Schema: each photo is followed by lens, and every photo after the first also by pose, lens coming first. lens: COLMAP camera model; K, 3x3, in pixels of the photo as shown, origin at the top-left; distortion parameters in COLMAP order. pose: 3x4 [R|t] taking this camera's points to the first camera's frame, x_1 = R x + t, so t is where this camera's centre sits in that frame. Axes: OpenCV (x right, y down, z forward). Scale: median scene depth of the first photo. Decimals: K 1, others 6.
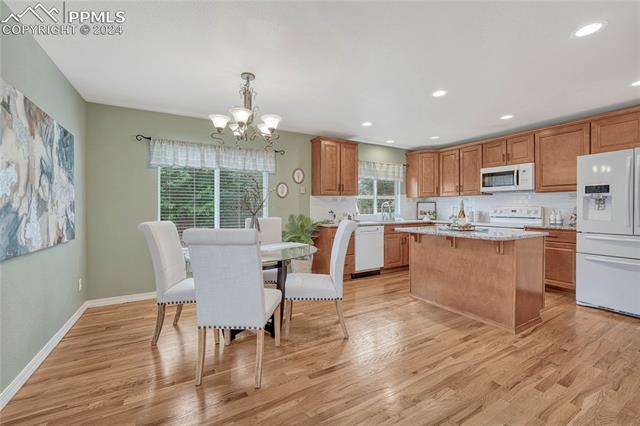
lens RADIAL K [[263.2, 0, 322.2], [0, 263.2, 211.0], [0, 0, 1]] dist [-0.010152, 0.000101]
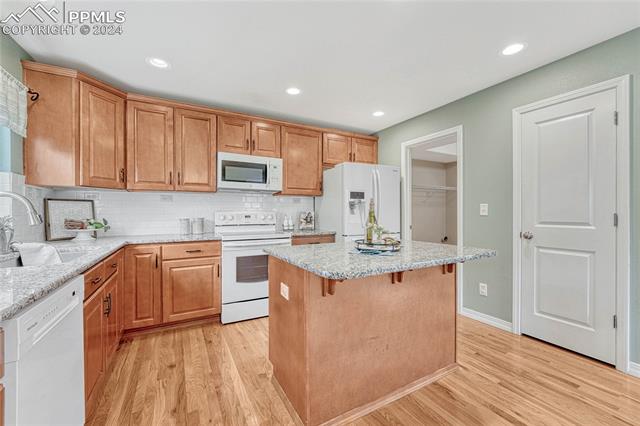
lens RADIAL K [[263.2, 0, 335.1], [0, 263.2, 213.7], [0, 0, 1]] dist [-0.010152, 0.000101]
pose [[0.013262, -0.001669, 0.999911, -0.039525], [0.013783, 0.999904, 0.001487, -0.006657], [-0.999817, 0.013762, 0.013283, 0.757342]]
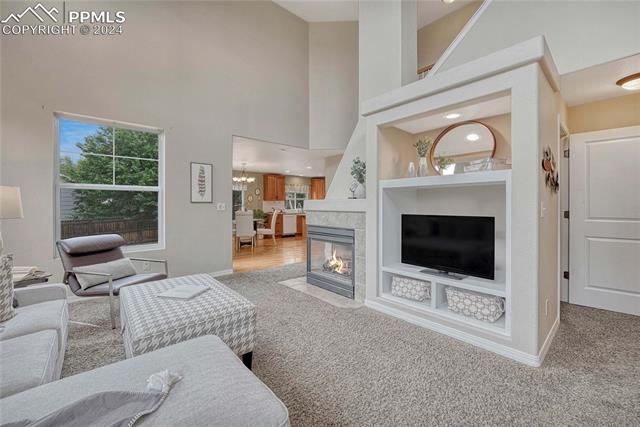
lens RADIAL K [[261.4, 0, 318.6], [0, 261.4, 207.5], [0, 0, 1]] dist [-0.000624, -0.000352]
pose [[0.983209, -0.002005, 0.182470, 0.013622], [0.002284, 0.999997, -0.001318, 0.002050], [-0.182467, 0.001713, 0.983211, -1.248556]]
